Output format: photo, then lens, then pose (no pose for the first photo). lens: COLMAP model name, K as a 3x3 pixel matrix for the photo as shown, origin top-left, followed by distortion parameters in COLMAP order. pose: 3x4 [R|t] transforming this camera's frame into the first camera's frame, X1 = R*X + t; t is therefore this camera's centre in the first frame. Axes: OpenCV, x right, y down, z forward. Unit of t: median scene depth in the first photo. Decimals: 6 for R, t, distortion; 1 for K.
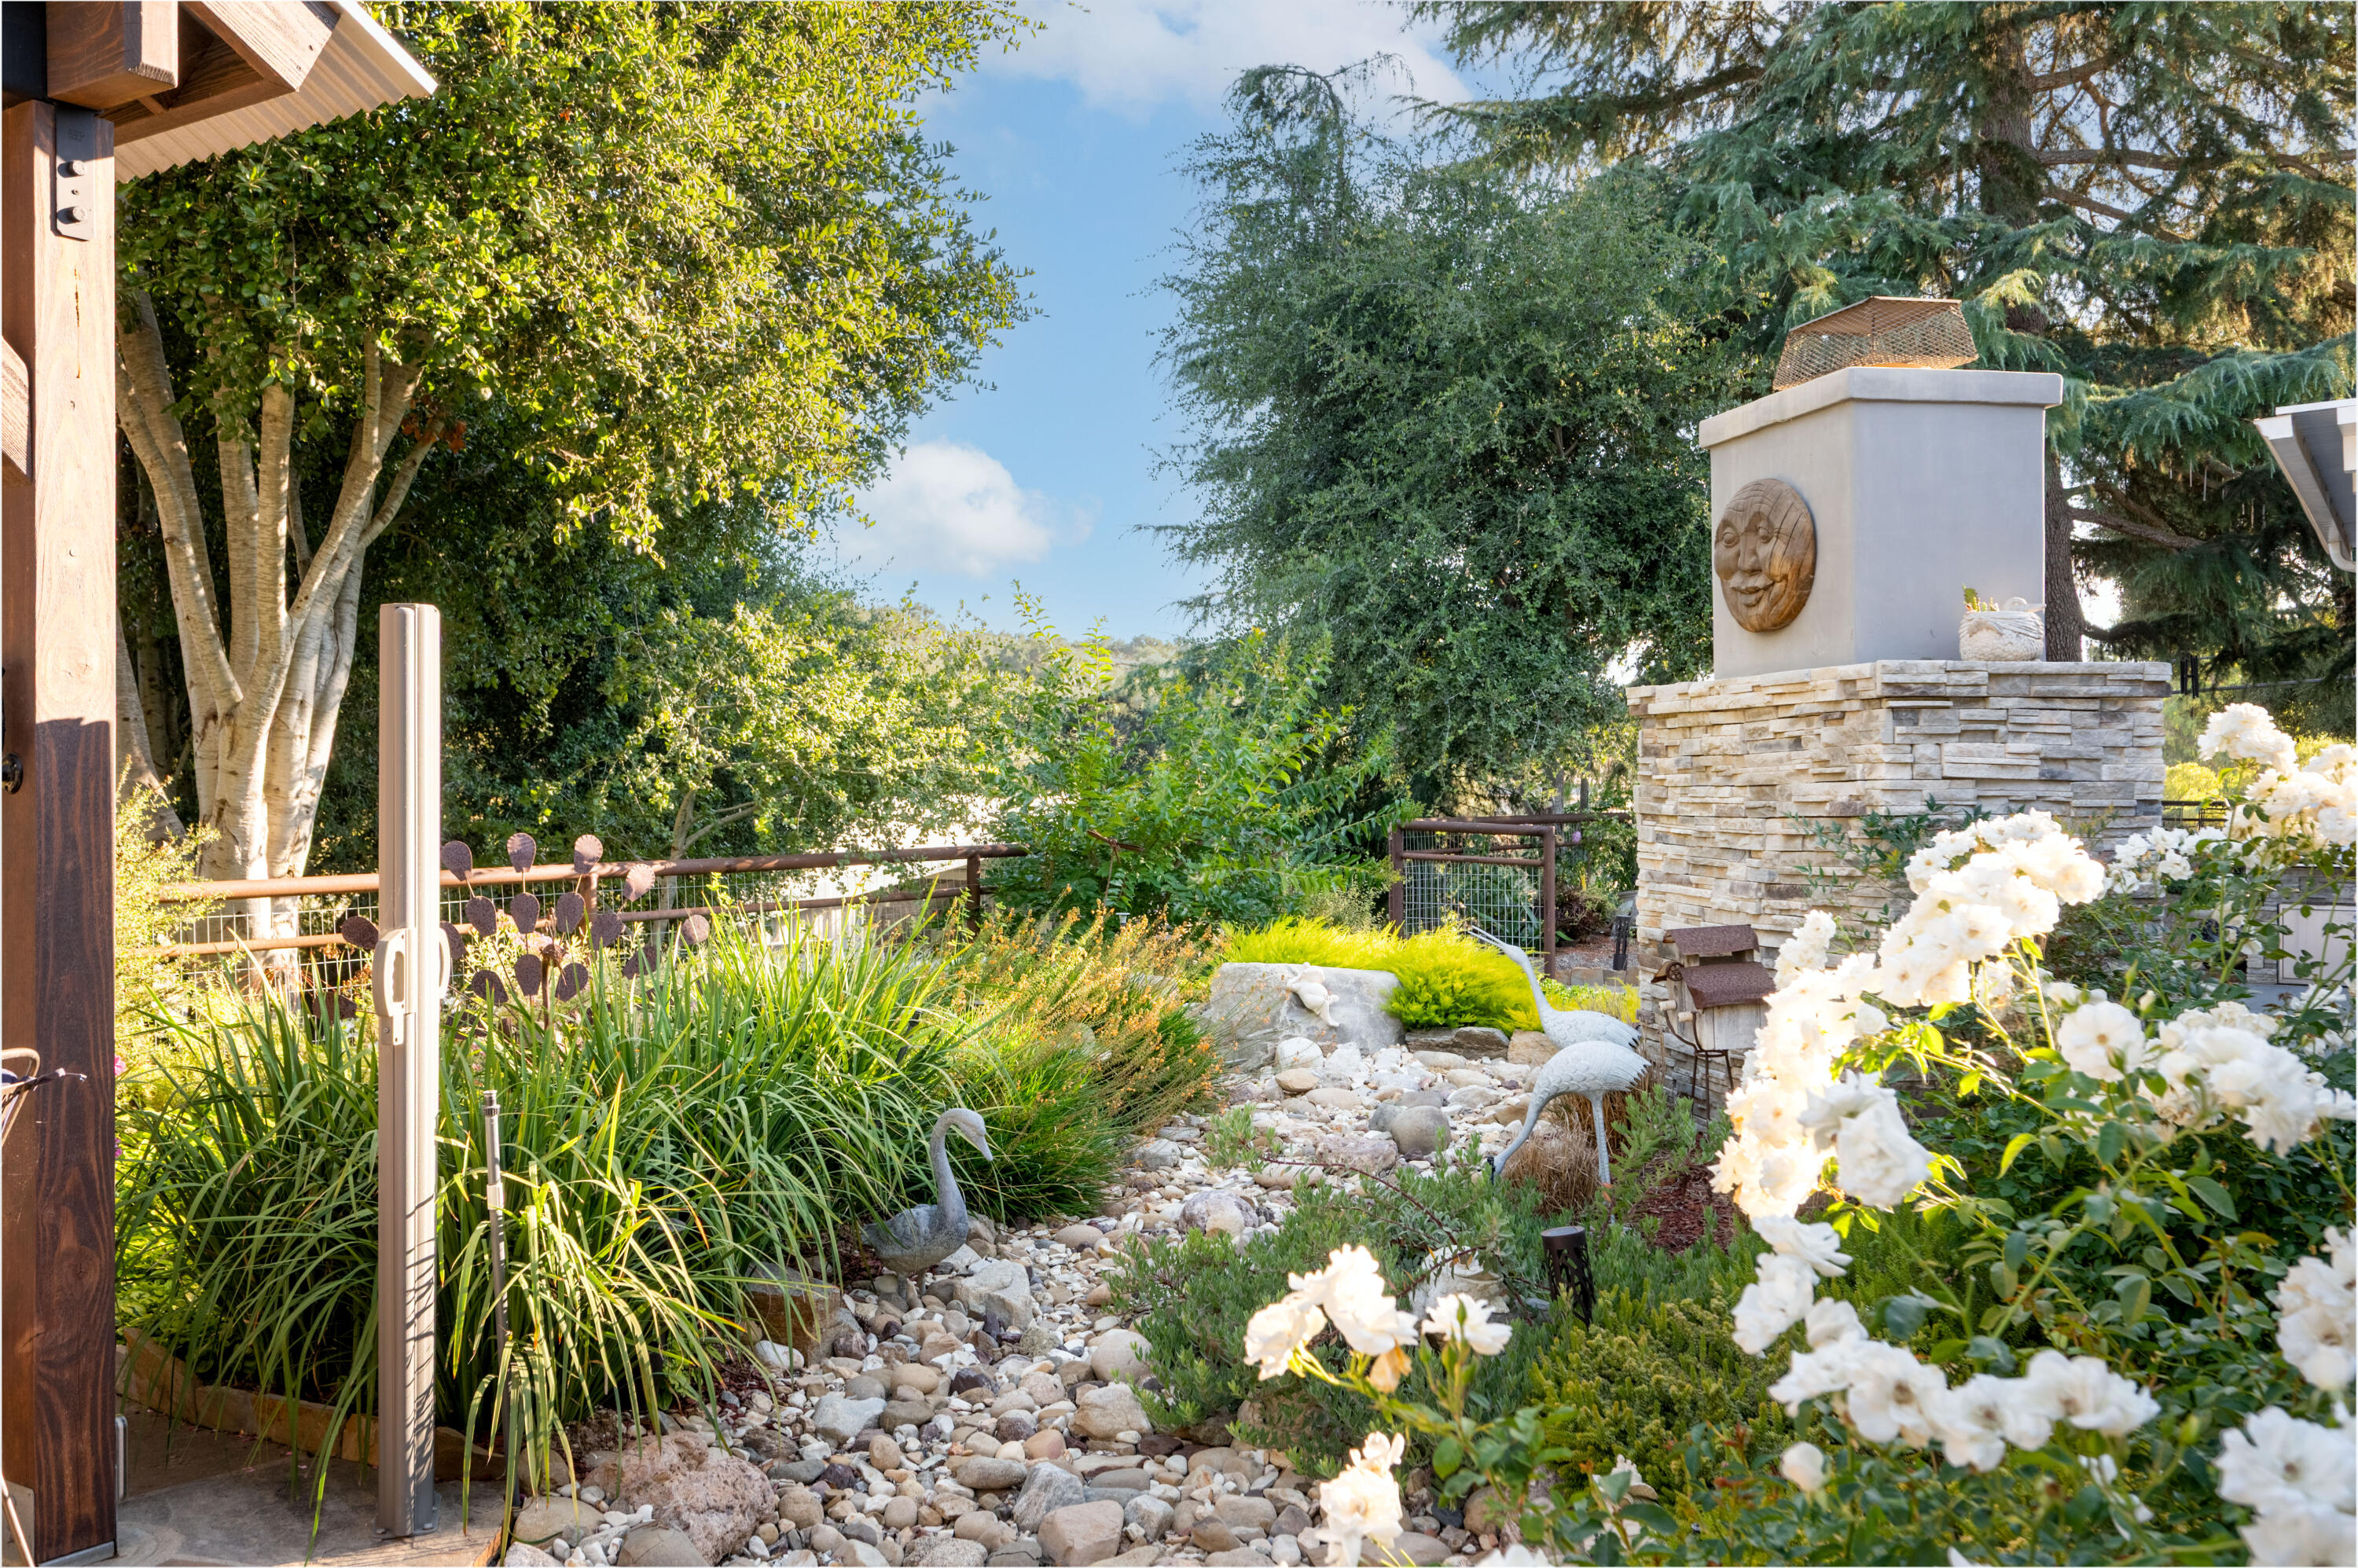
lens RADIAL K [[2065.0, 0, 1173.7], [0, 2065.0, 790.8], [0, 0, 1]] dist [-0.008413, -0.008188]
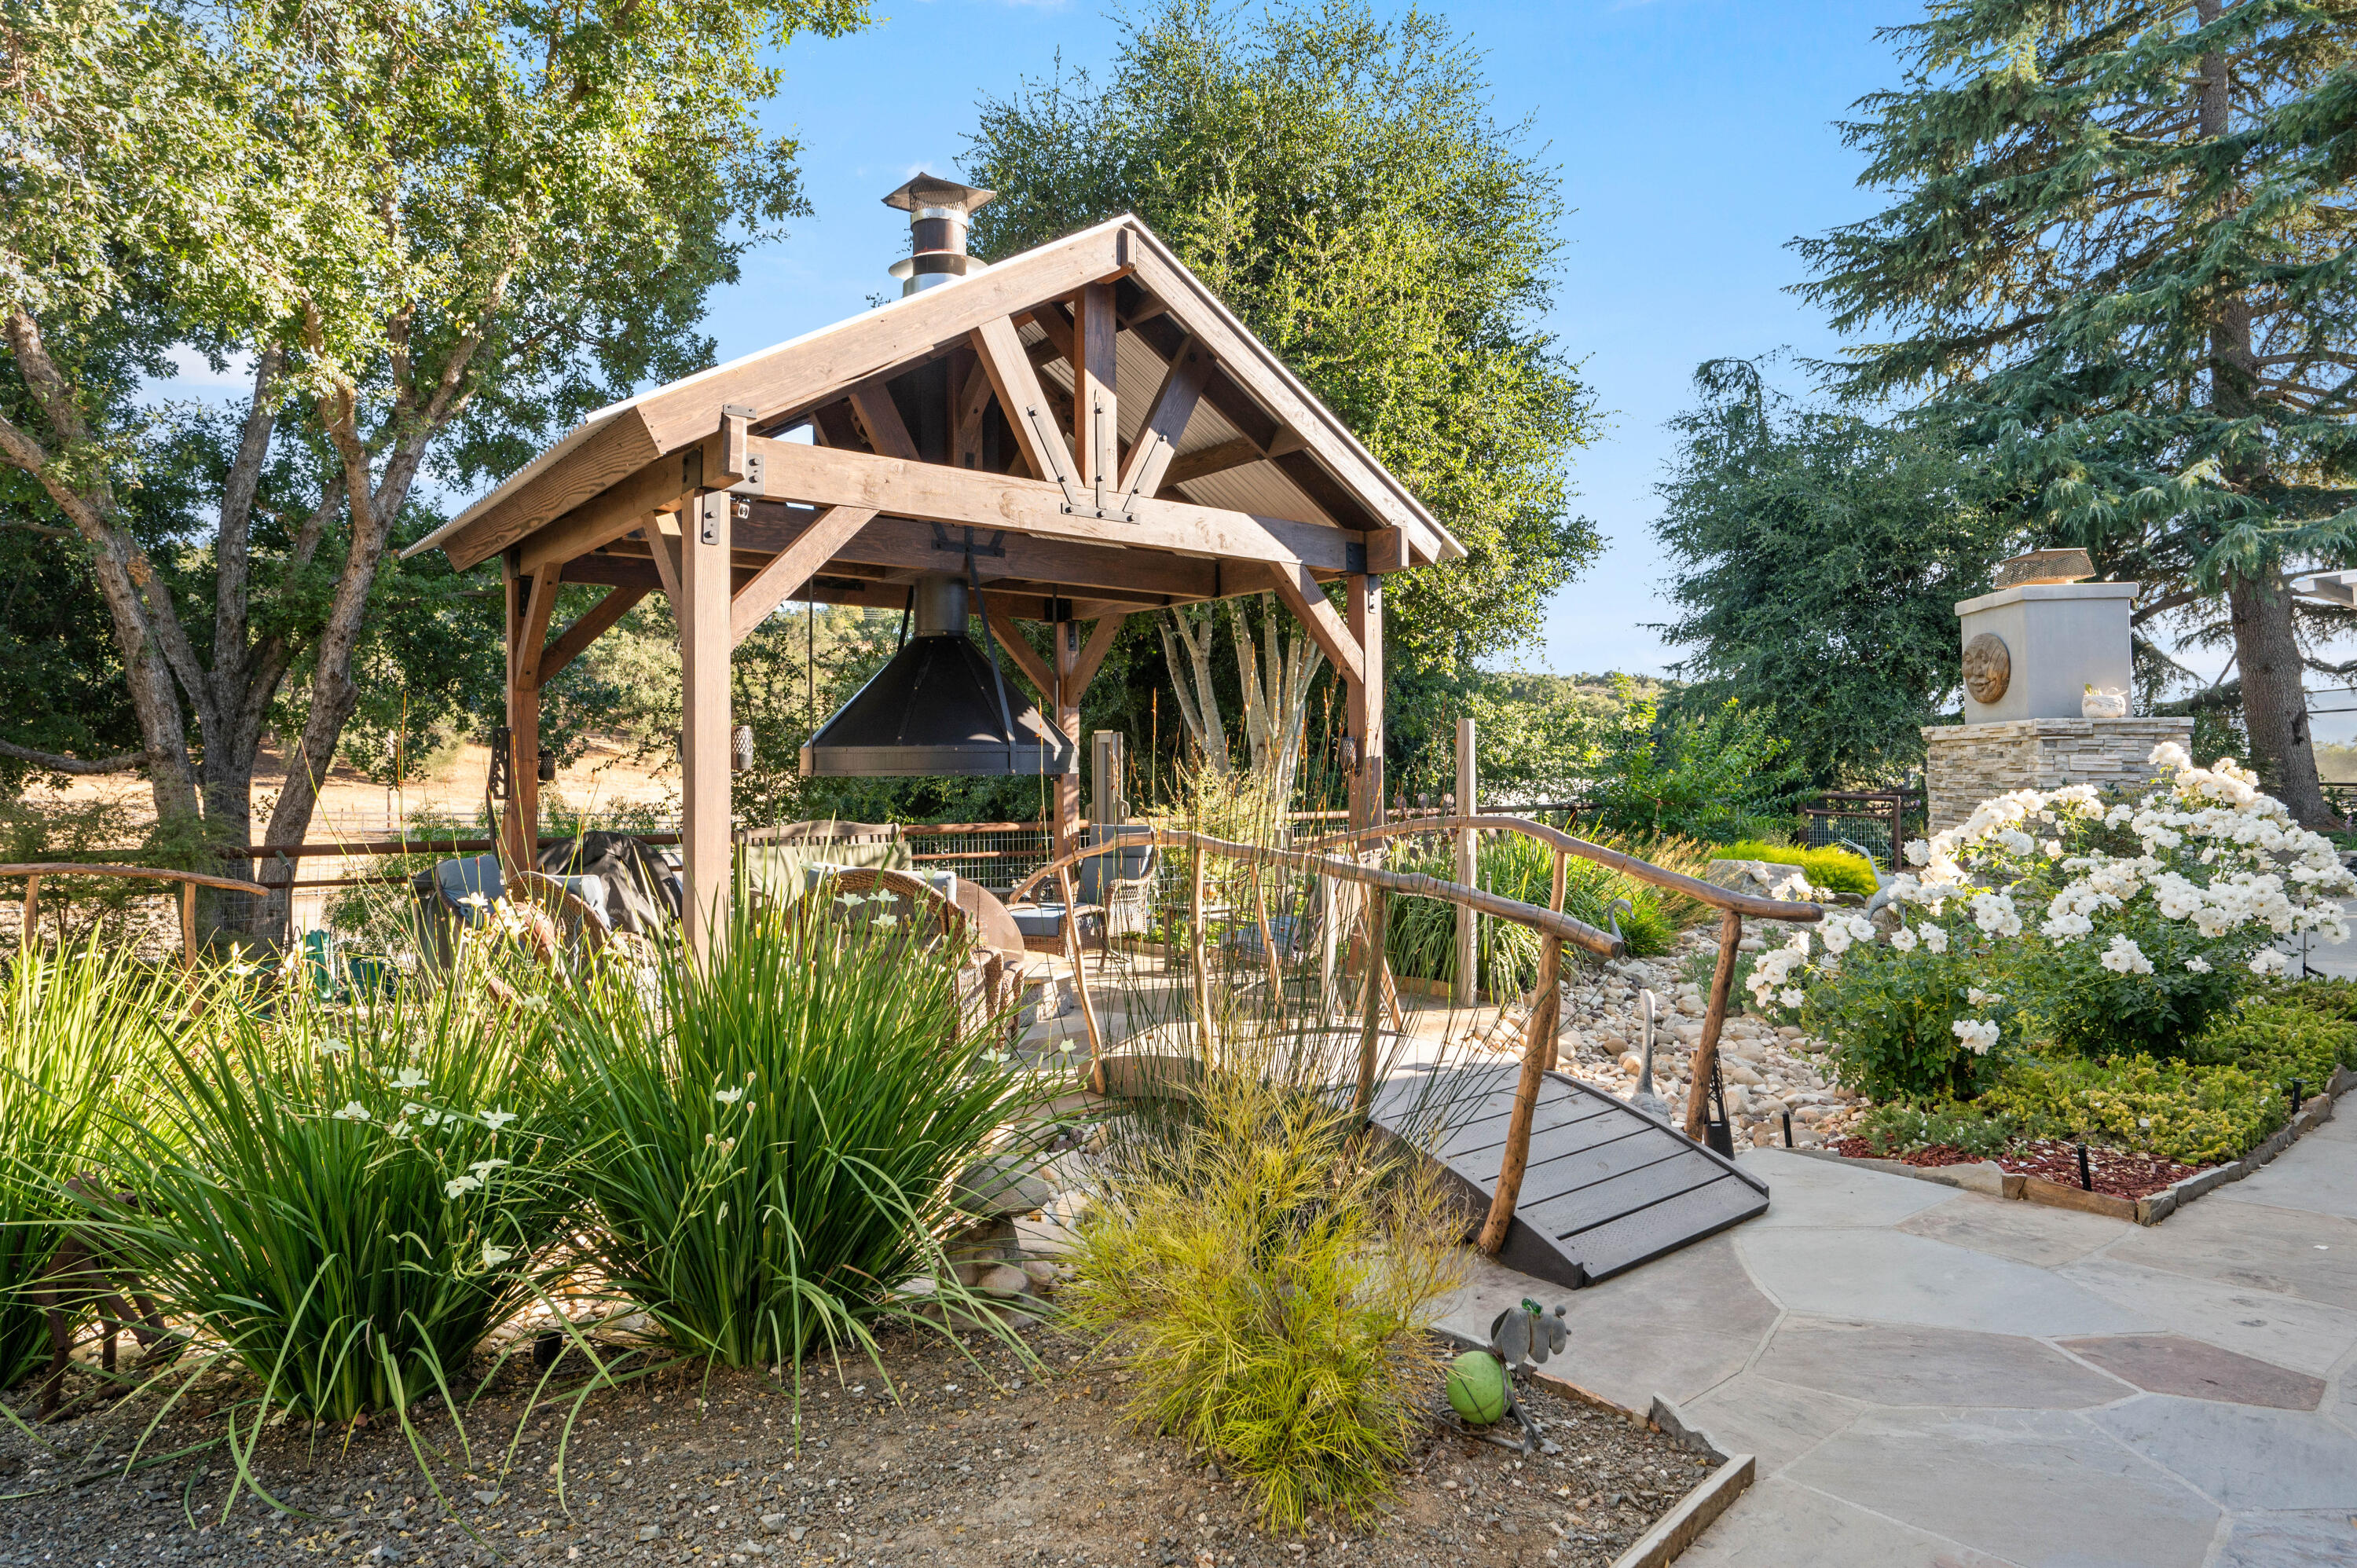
lens RADIAL K [[1281.7, 0, 1177.7], [0, 1281.7, 735.7], [0, 0, 1]] dist [-0.013949, 0.000831]
pose [[0.940664, -0.011403, -0.339147, -0.026917], [0.001018, 0.999526, -0.030785, -0.000857], [0.339338, 0.028613, 0.940229, -0.239730]]
